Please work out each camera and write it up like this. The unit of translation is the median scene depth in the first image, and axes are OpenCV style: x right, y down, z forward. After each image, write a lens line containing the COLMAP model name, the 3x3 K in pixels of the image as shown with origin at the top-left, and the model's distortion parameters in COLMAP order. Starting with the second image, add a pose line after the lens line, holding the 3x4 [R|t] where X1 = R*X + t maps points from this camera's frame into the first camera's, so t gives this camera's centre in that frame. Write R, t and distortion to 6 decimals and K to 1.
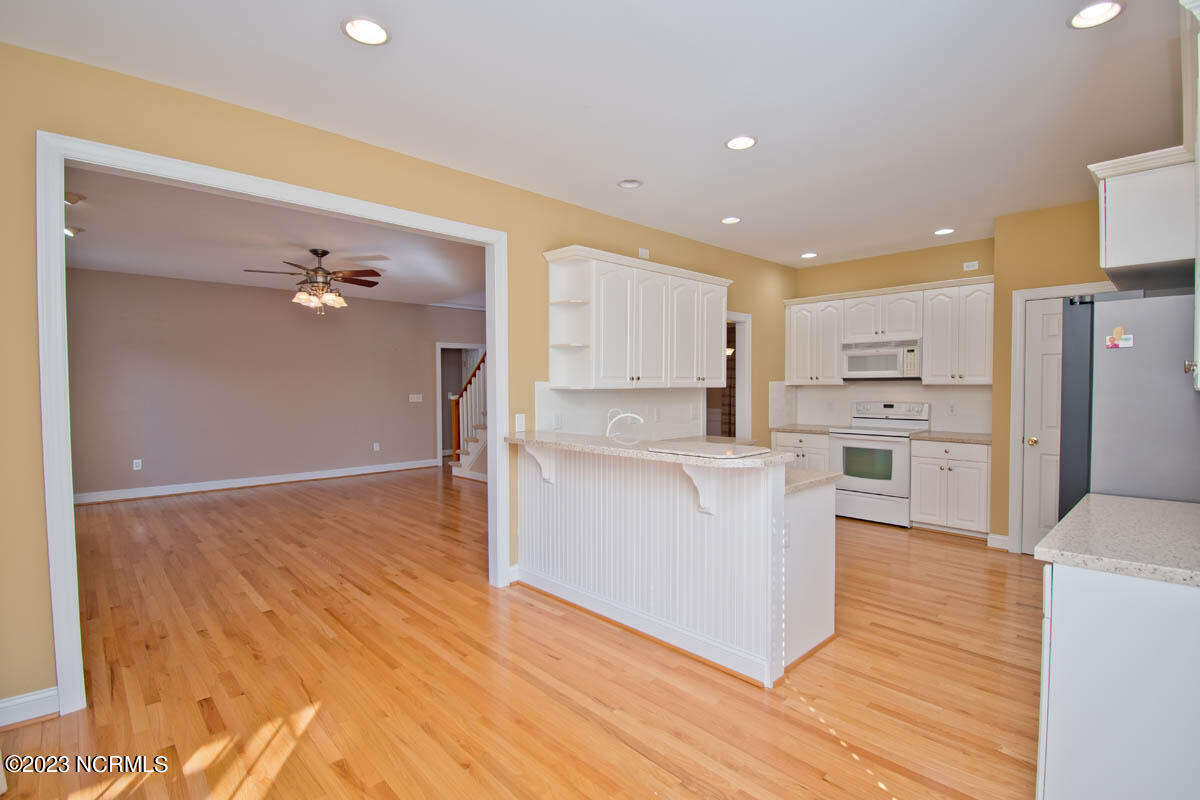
lens RADIAL K [[558.1, 0, 600.0], [0, 558.1, 400.0], [0, 0, 1]] dist [0.003050, 0.000033]
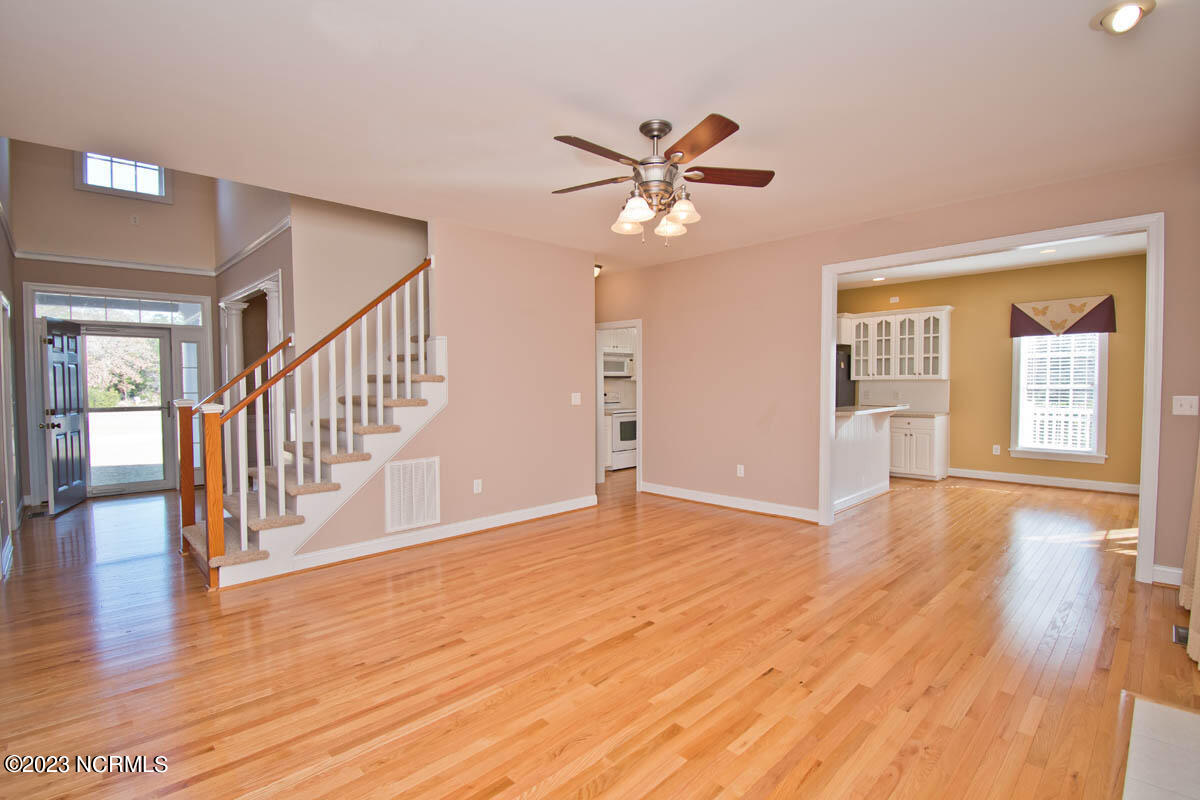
lens RADIAL K [[558.1, 0, 600.0], [0, 558.1, 400.0], [0, 0, 1]] dist [0.003050, 0.000033]
pose [[-0.012280, -0.027953, 0.999534, -1.099171], [0.034741, 0.998994, 0.028365, -0.020574], [-0.999321, 0.035073, -0.011296, 1.122093]]
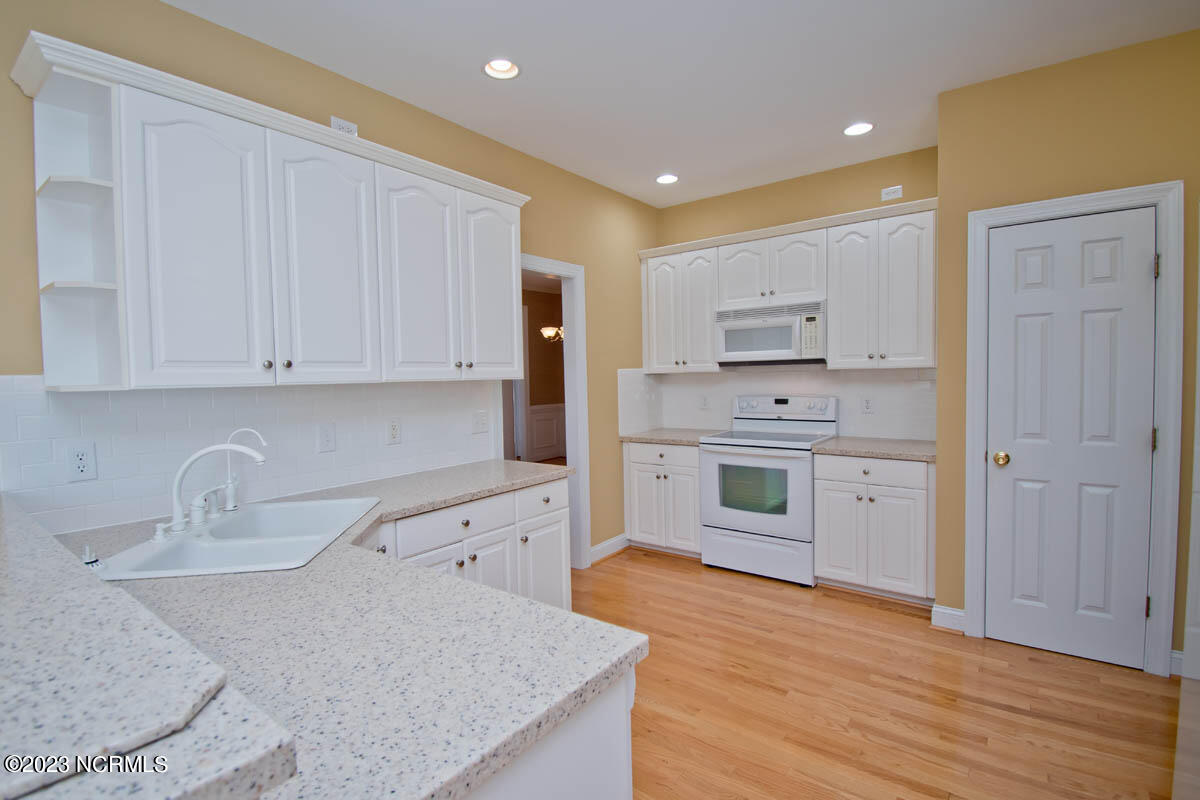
lens RADIAL K [[572.3, 0, 600.0], [0, 572.3, 400.0], [0, 0, 1]] dist [0.021214, 0.000030]
pose [[0.985866, -0.024117, 0.165788, 0.191775], [0.021518, 0.999616, 0.017459, -0.008860], [-0.166146, -0.013645, 0.986007, 0.363856]]
